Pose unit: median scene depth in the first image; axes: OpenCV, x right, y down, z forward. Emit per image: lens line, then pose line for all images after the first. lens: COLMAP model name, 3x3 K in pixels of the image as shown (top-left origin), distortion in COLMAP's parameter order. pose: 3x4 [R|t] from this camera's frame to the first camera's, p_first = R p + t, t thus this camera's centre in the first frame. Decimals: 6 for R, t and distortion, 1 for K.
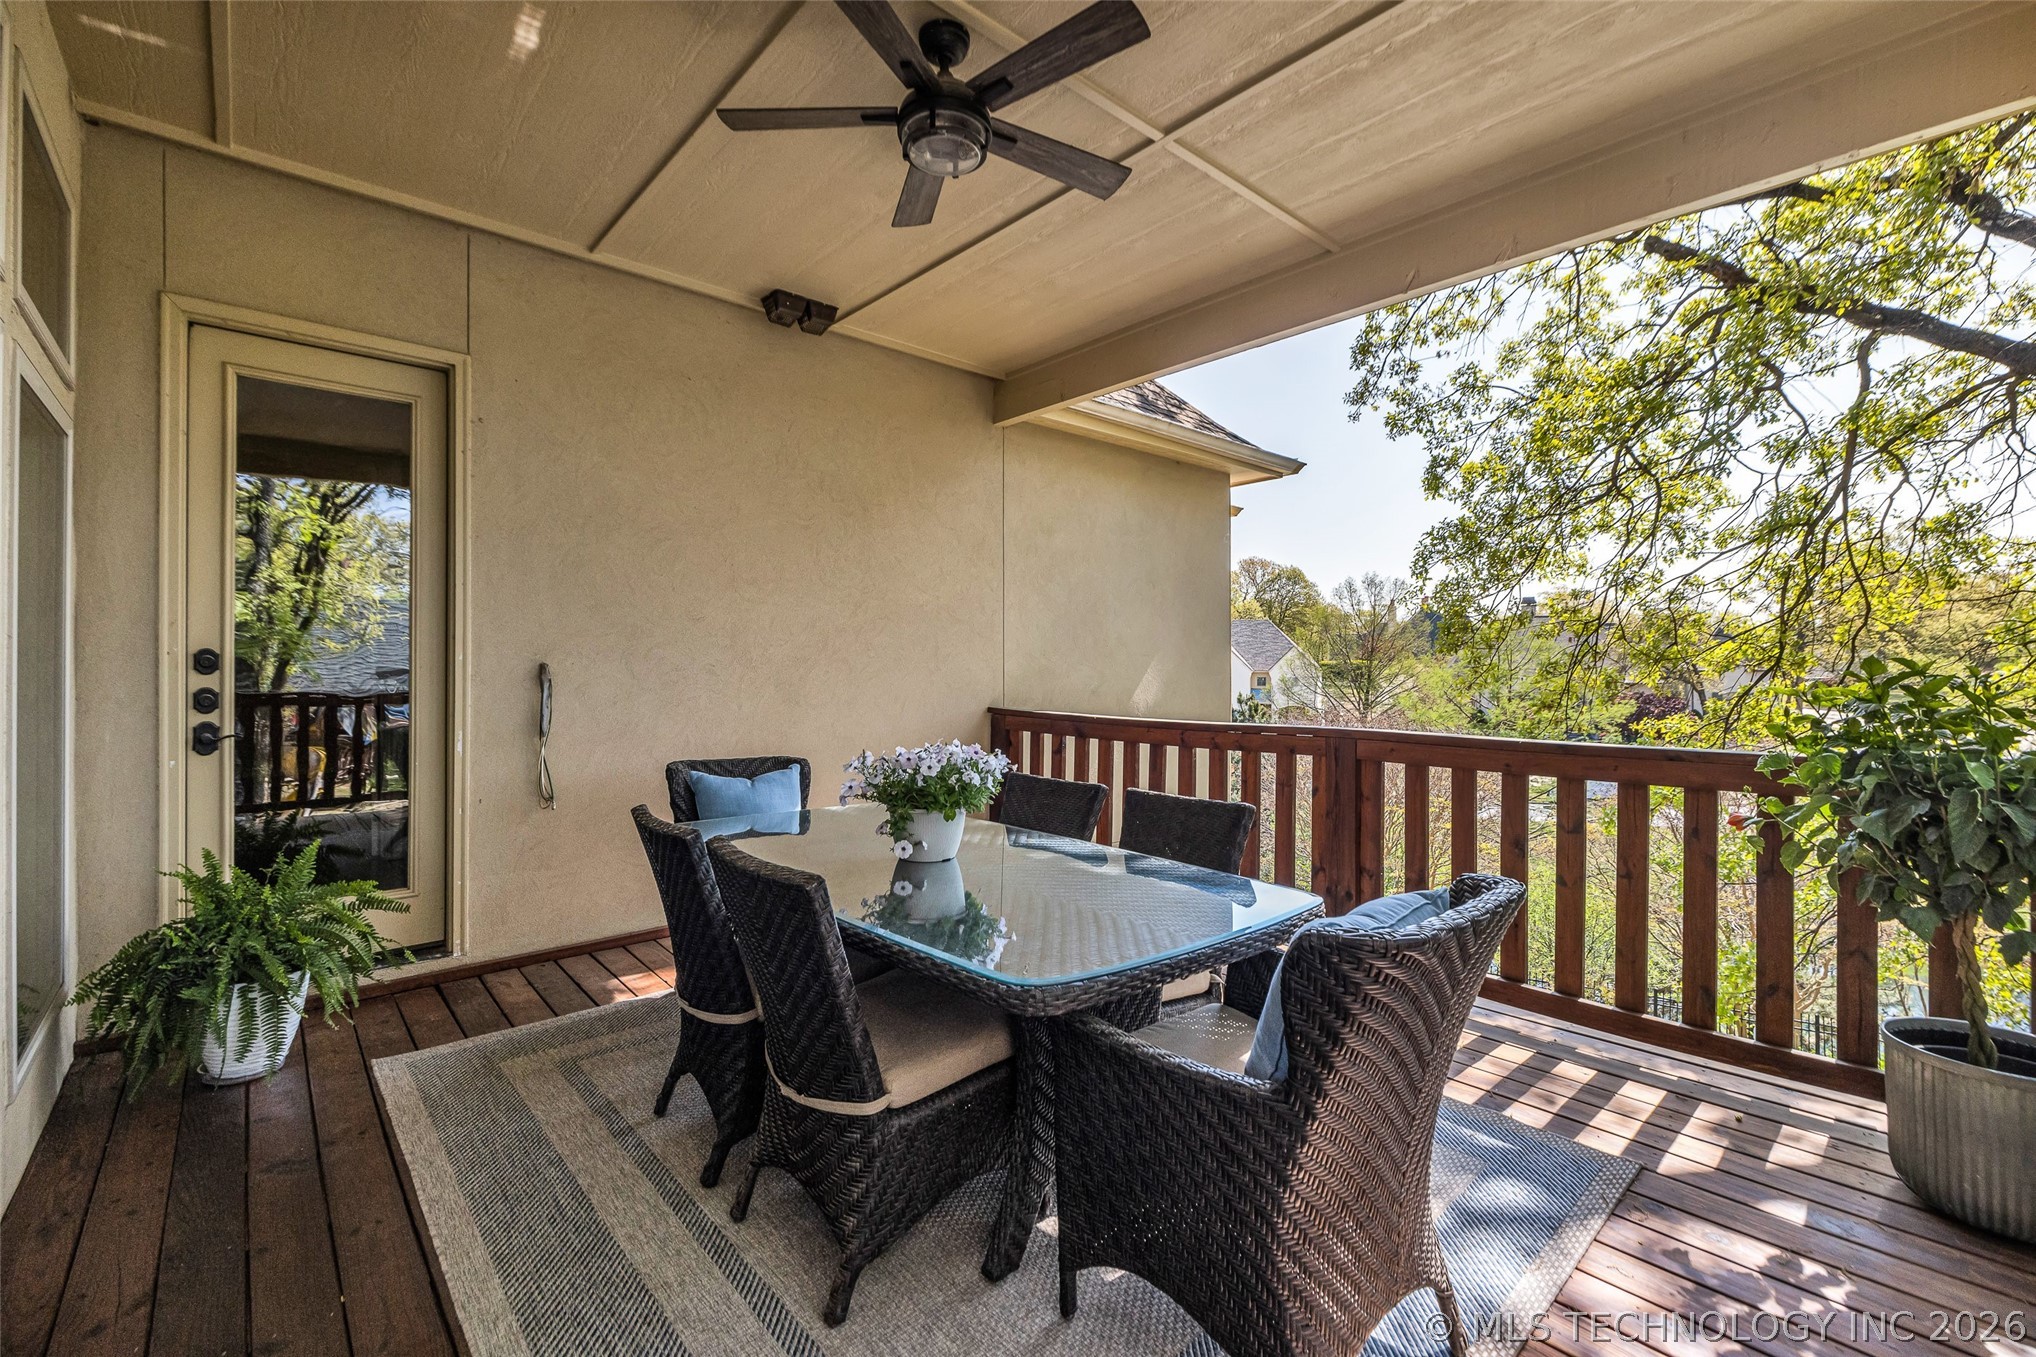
lens RADIAL K [[864.4, 0, 1053.5], [0, 864.4, 658.6], [0, 0, 1]] dist [-0.001141, -0.000138]
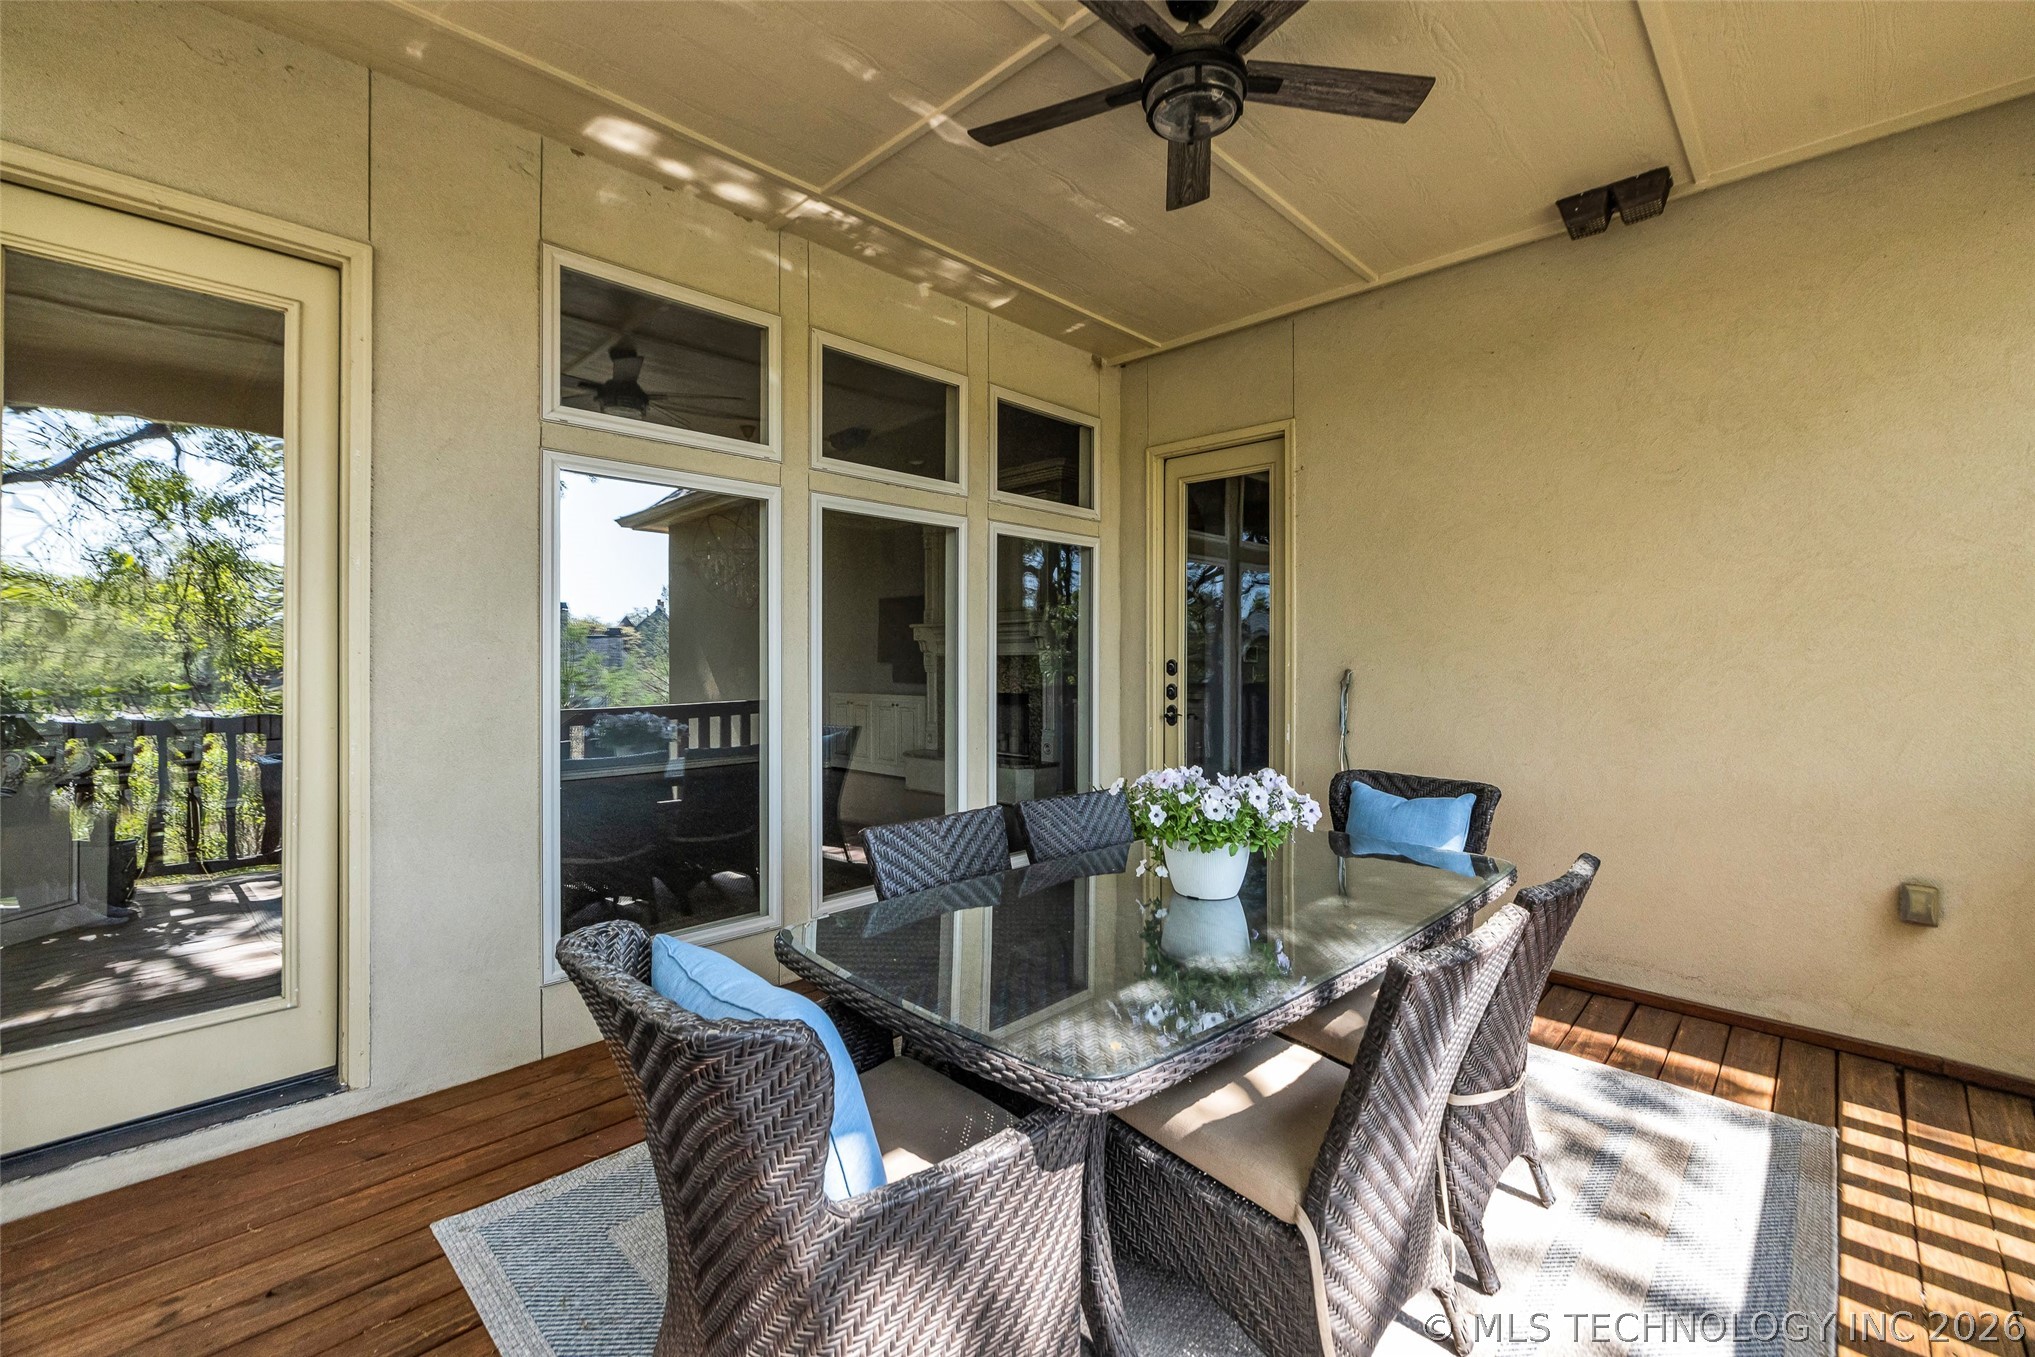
lens RADIAL K [[864.0, 0, 1053.0], [0, 864.0, 658.7], [0, 0, 1]] dist [-0.001141, -0.000138]
pose [[0.070552, -0.007245, -0.997482, 0.503713], [0.004652, 0.999965, -0.006934, -0.002491], [0.997497, -0.004151, 0.070584, 0.551747]]
